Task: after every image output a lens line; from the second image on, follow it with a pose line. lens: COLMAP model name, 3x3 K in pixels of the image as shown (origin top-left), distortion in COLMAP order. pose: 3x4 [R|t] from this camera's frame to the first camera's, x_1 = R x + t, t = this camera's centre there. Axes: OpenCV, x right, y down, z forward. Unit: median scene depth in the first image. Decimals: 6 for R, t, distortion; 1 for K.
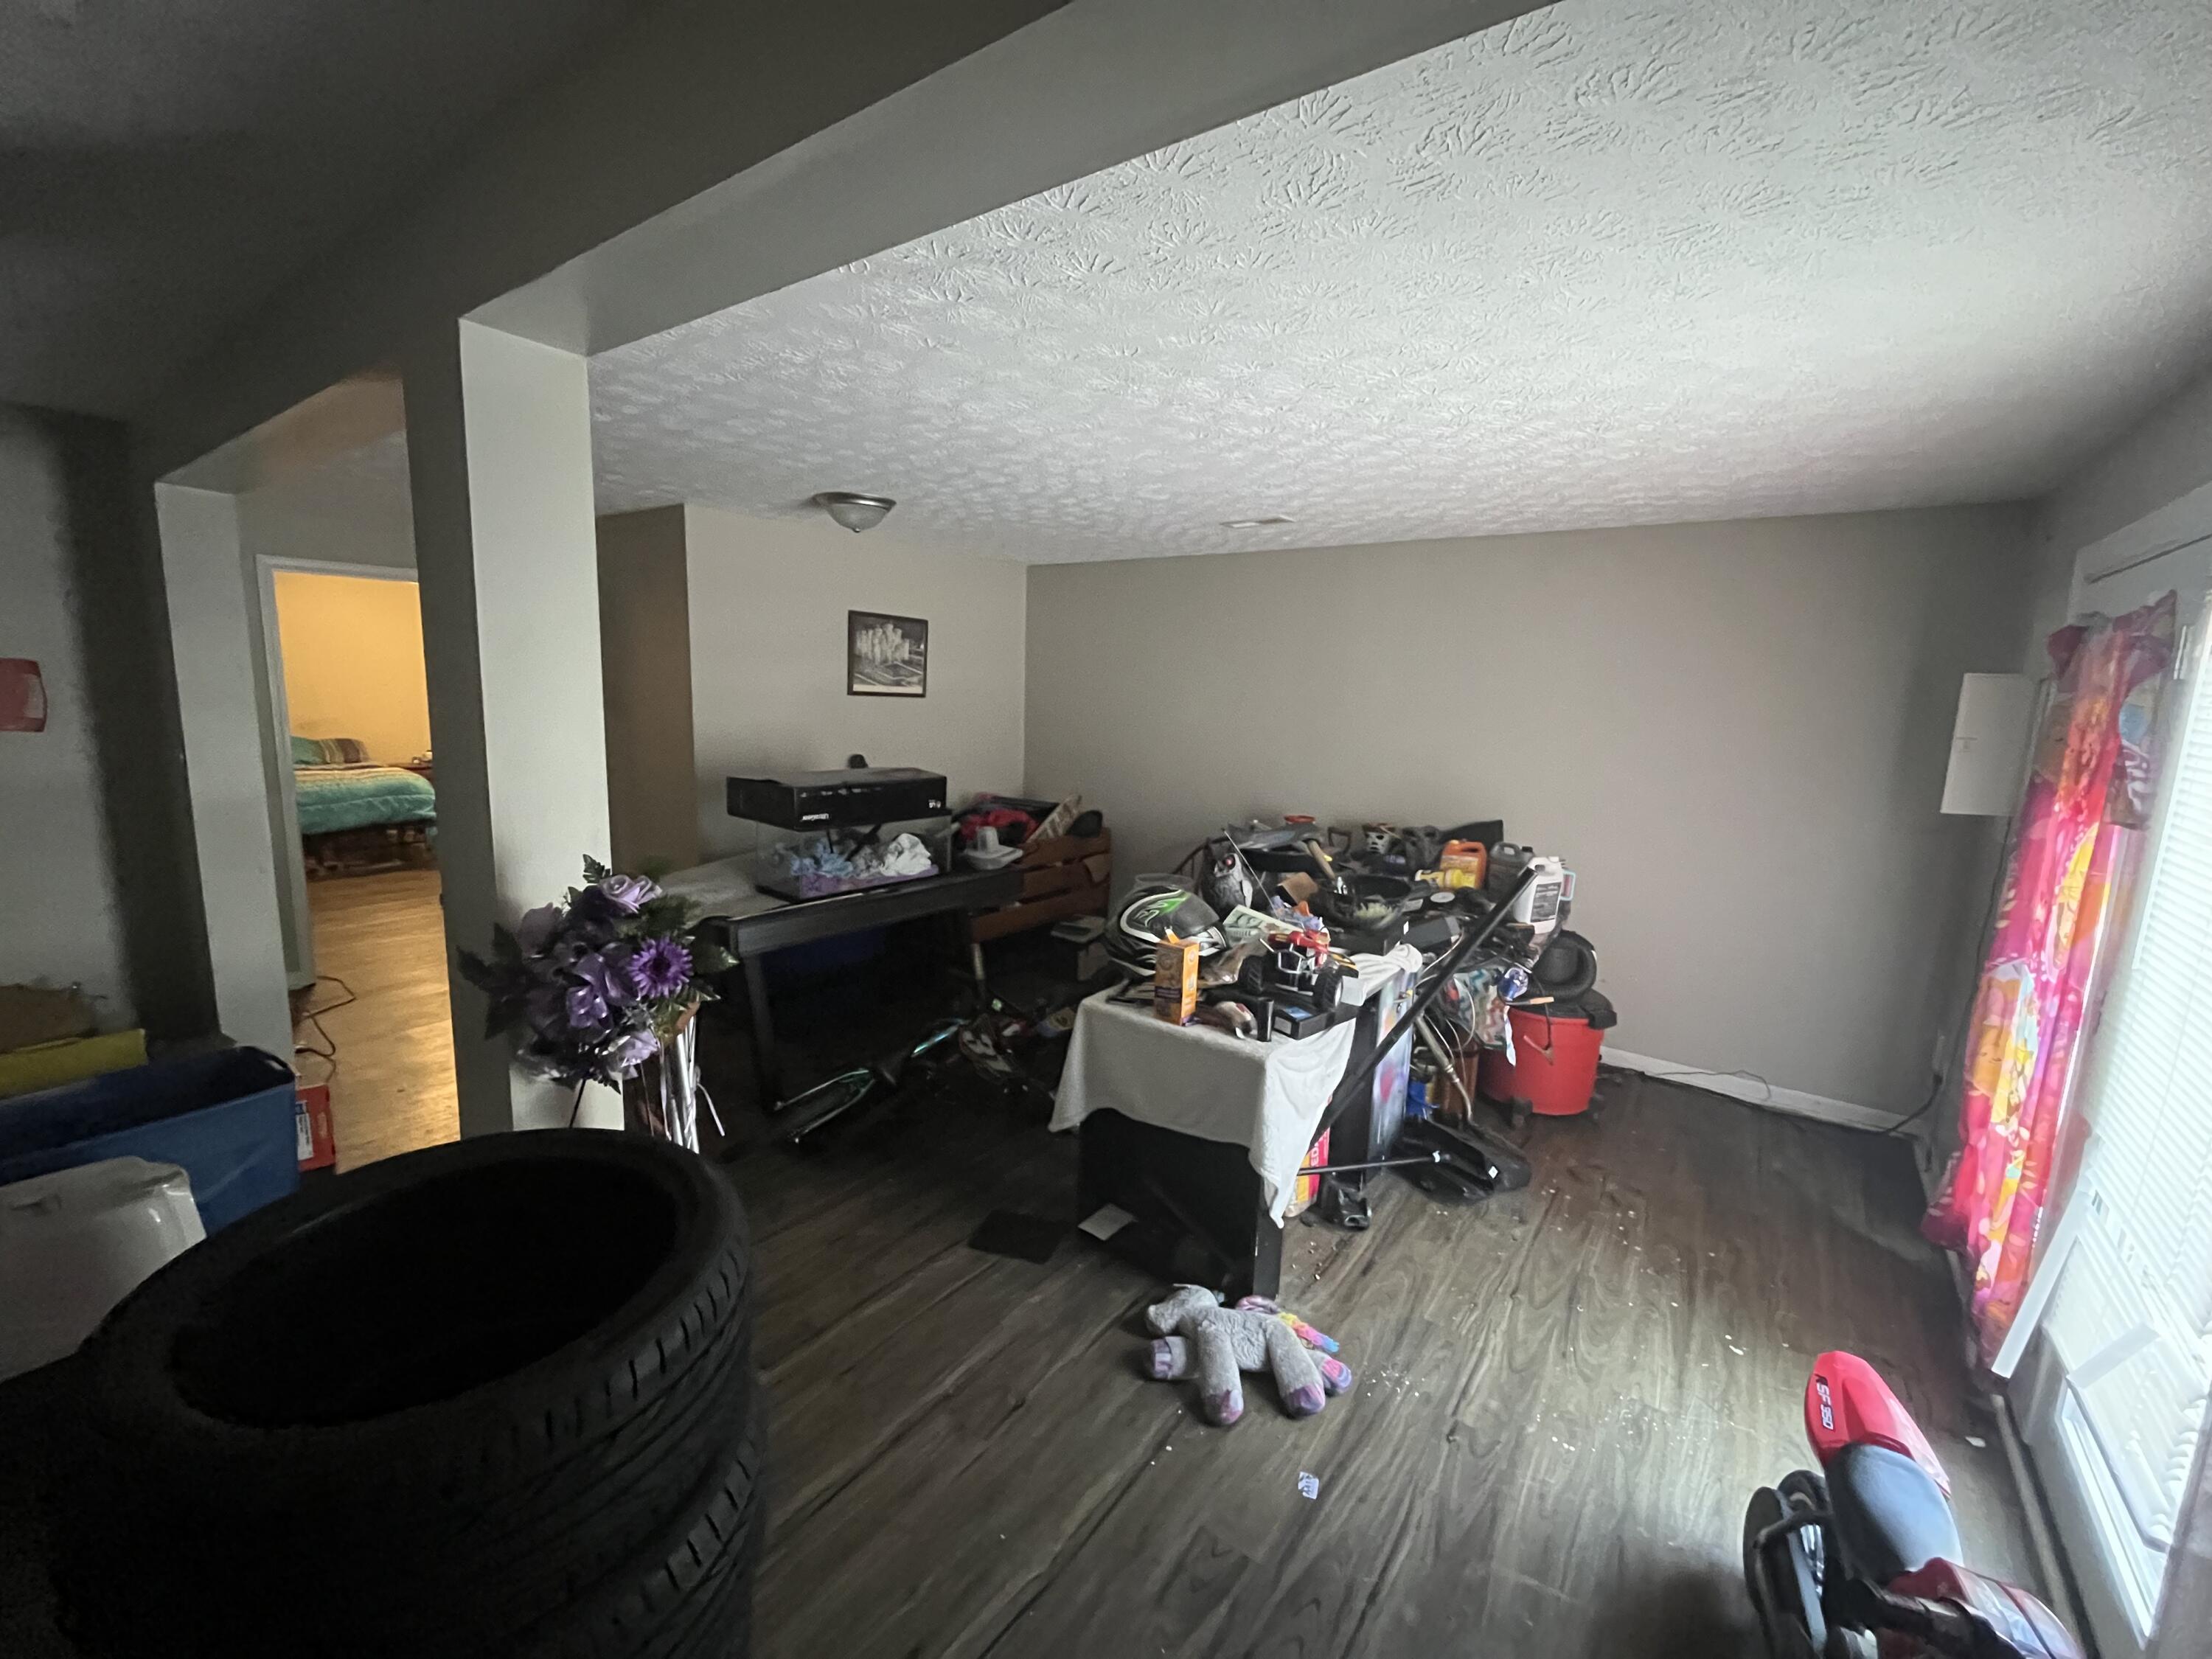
lens RADIAL K [[898.1, 0, 1107.5], [0, 898.1, 829.1], [0, 0, 1]] dist [-0.004261, -0.000198]
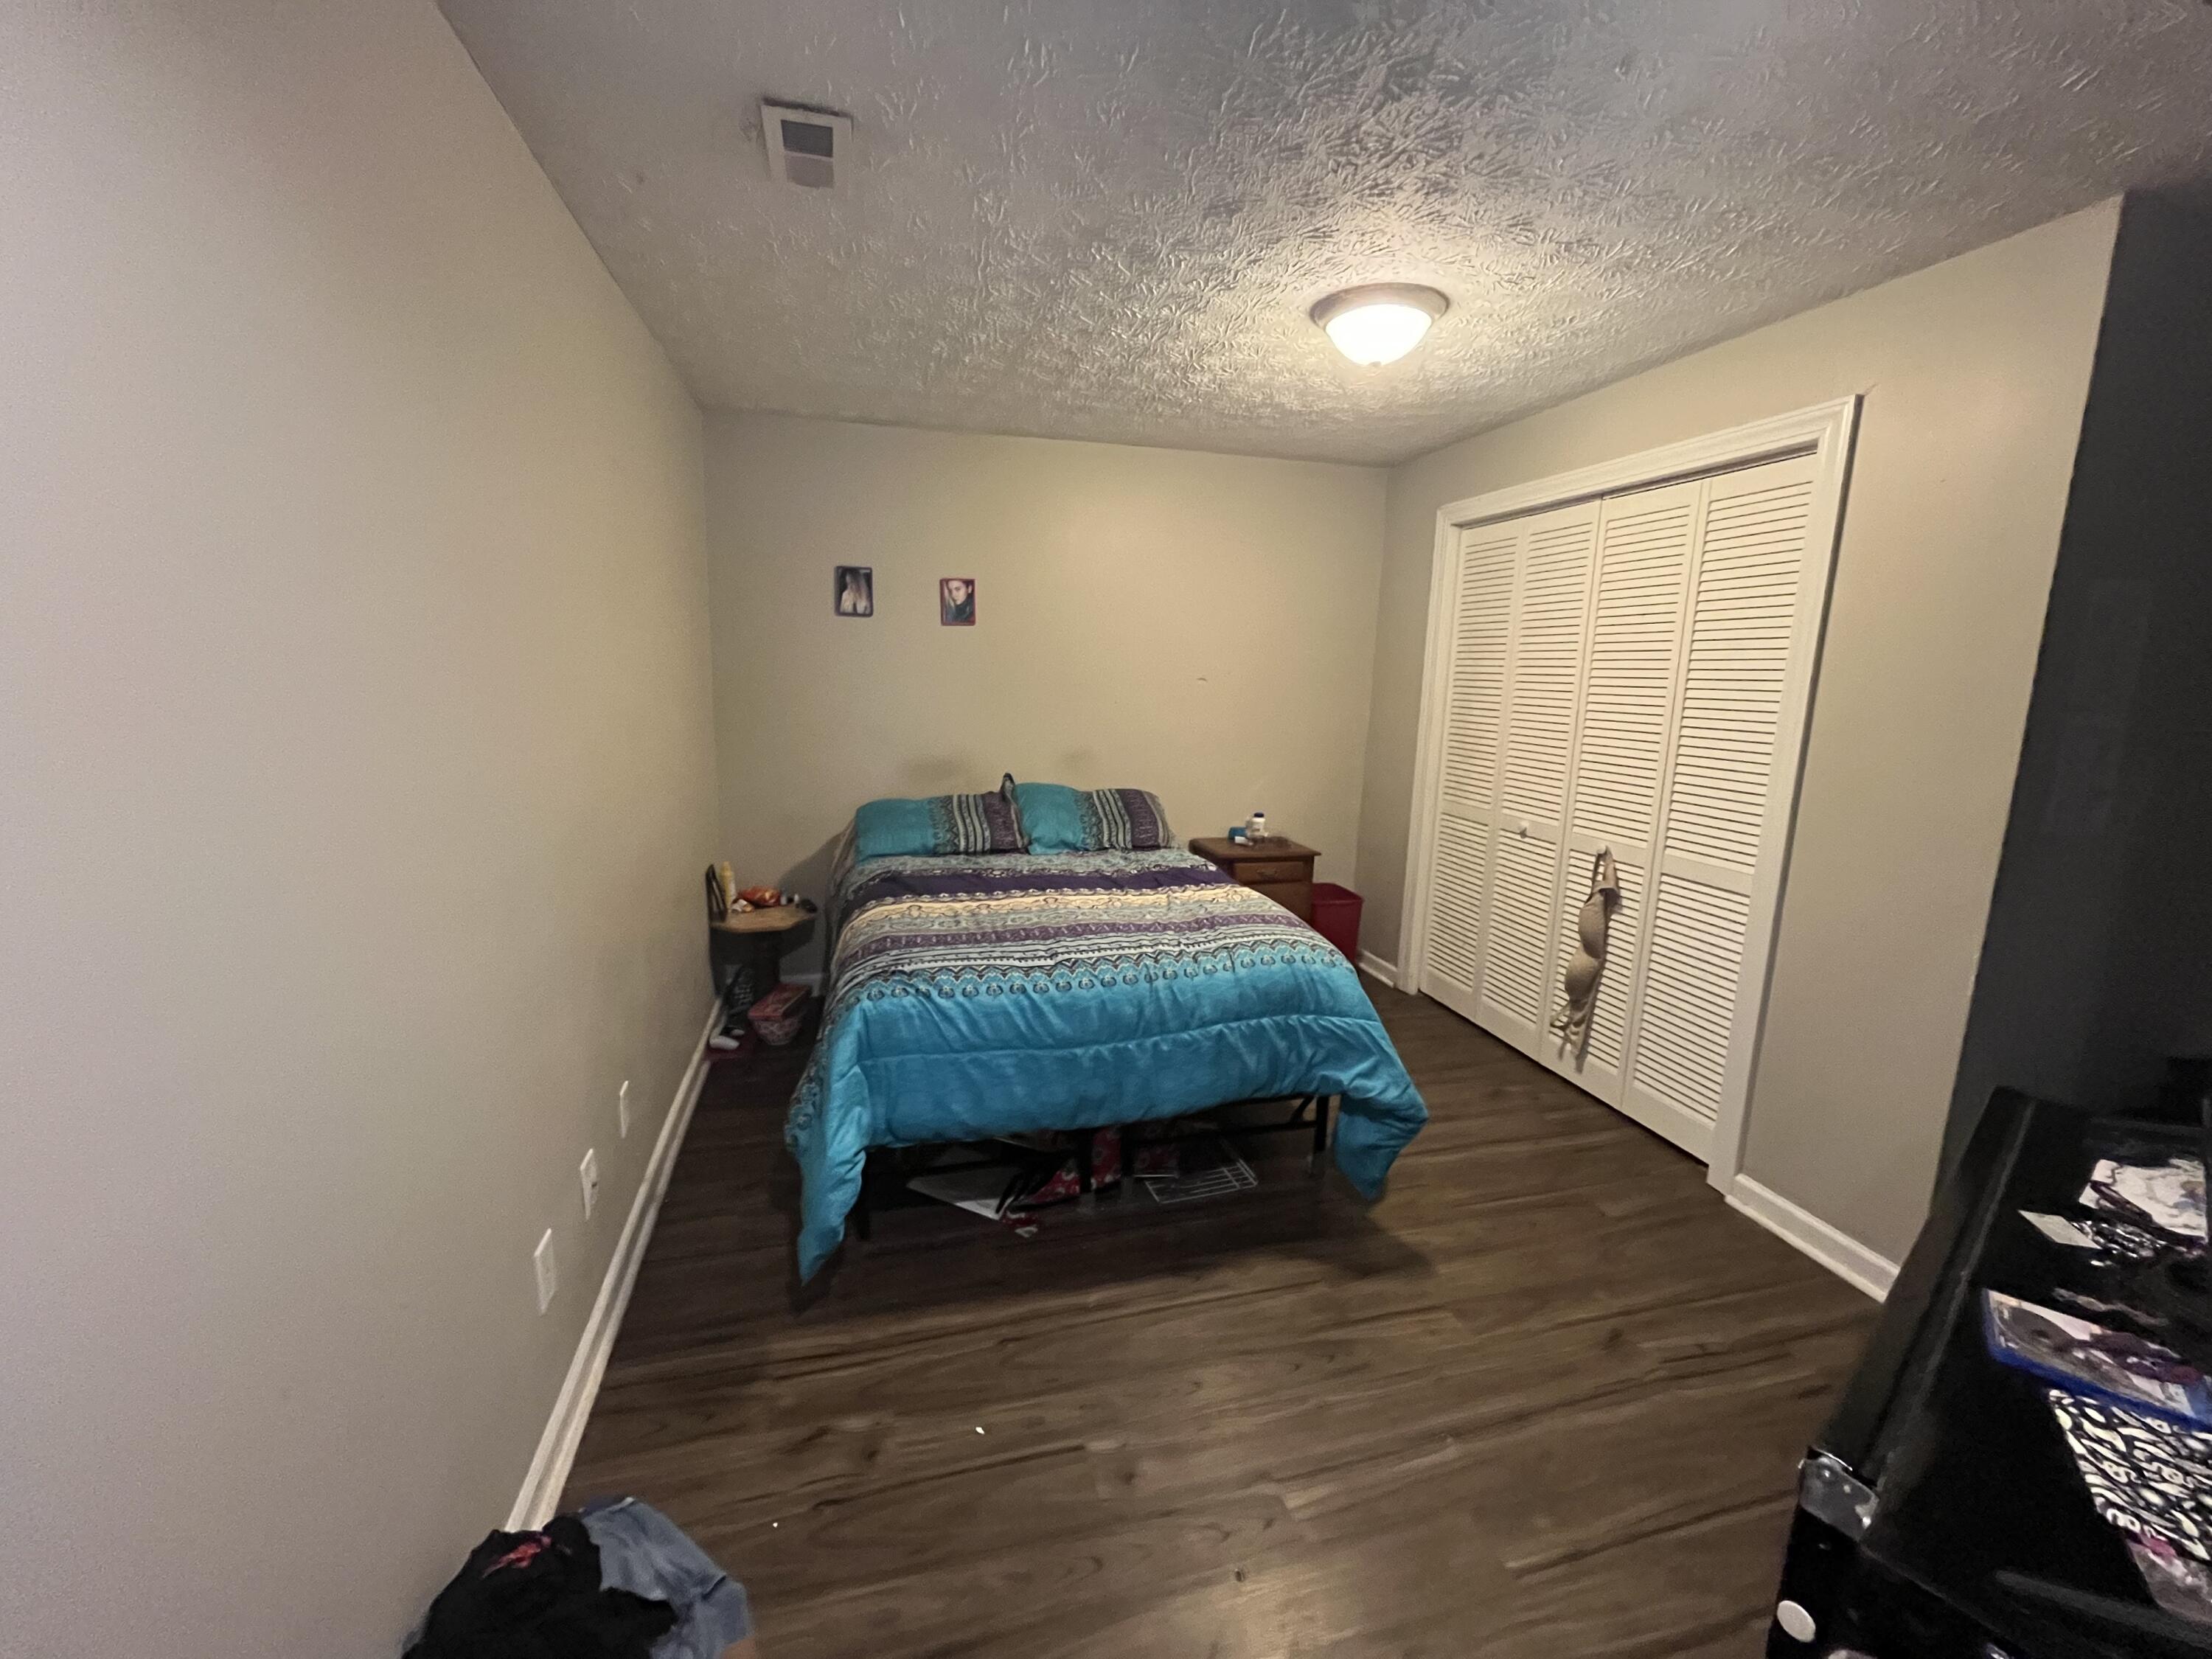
lens RADIAL K [[898.1, 0, 1102.1], [0, 898.1, 831.4], [0, 0, 1]] dist [-0.004261, -0.000198]
pose [[0.783245, 0.090632, -0.615071, -0.647965], [-0.084957, 0.995640, 0.038524, -0.110952], [0.615881, 0.022081, 0.787530, 0.698092]]
